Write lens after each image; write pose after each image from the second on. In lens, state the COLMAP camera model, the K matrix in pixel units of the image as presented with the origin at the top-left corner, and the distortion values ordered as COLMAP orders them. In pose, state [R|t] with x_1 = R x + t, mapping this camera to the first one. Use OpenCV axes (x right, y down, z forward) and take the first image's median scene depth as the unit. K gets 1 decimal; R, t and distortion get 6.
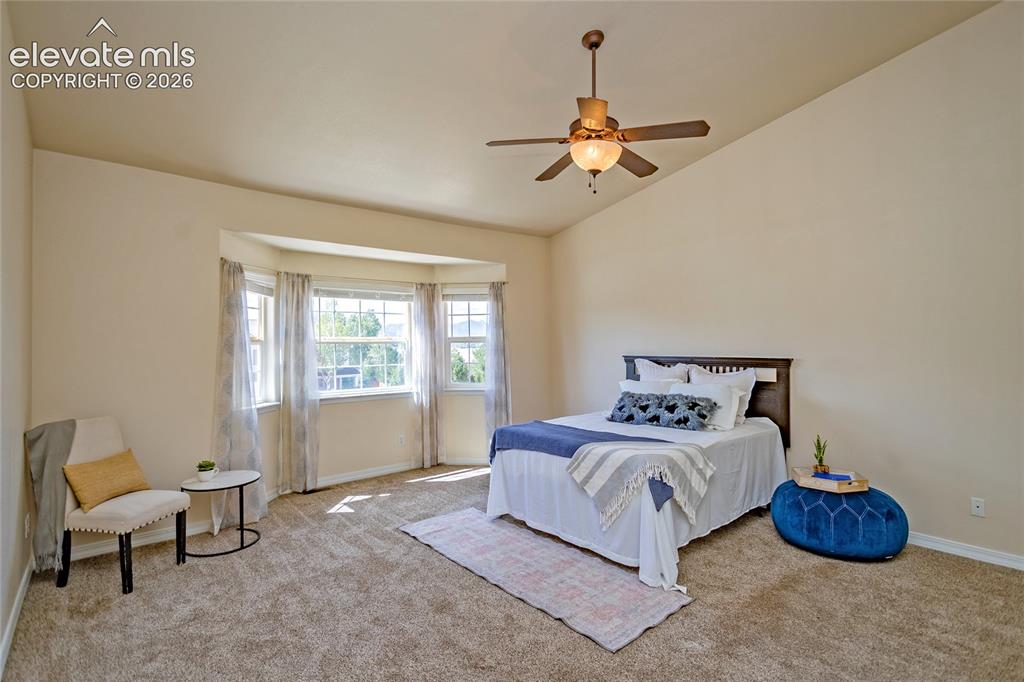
lens RADIAL K [[495.1, 0, 510.1], [0, 495.1, 340.5], [0, 0, 1]] dist [0.025970, 0.000624]
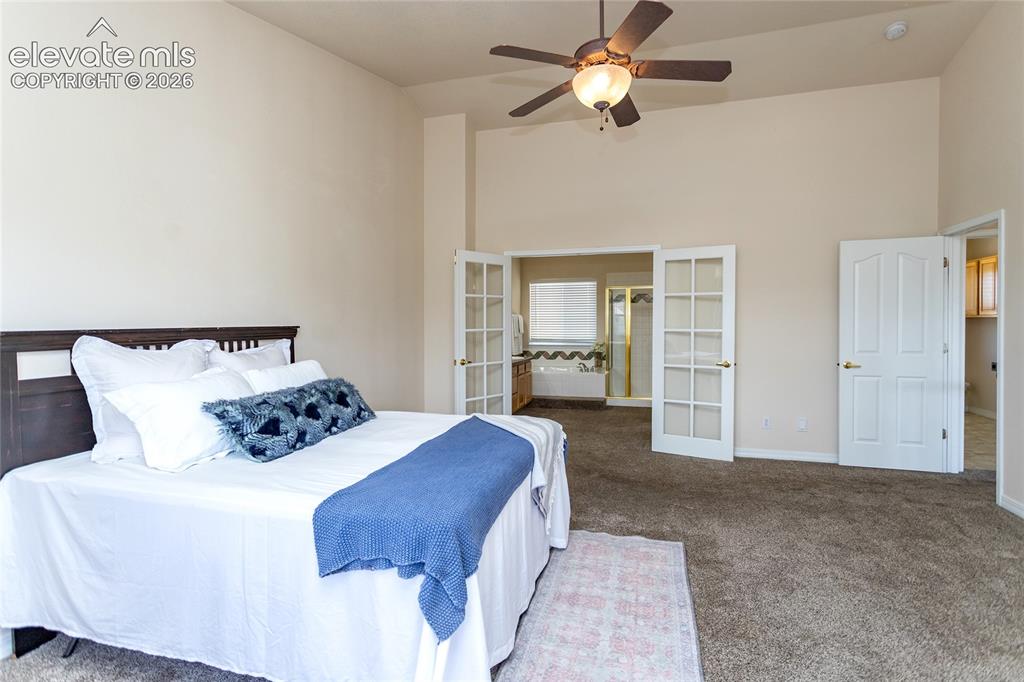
lens RADIAL K [[495.1, 0, 509.3], [0, 495.1, 333.0], [0, 0, 1]] dist [0.025970, 0.000624]
pose [[-0.543053, -0.003842, 0.839689, -0.327297], [0.001671, 0.999983, 0.005656, 0.039753], [-0.839696, 0.004474, -0.543038, 1.086743]]
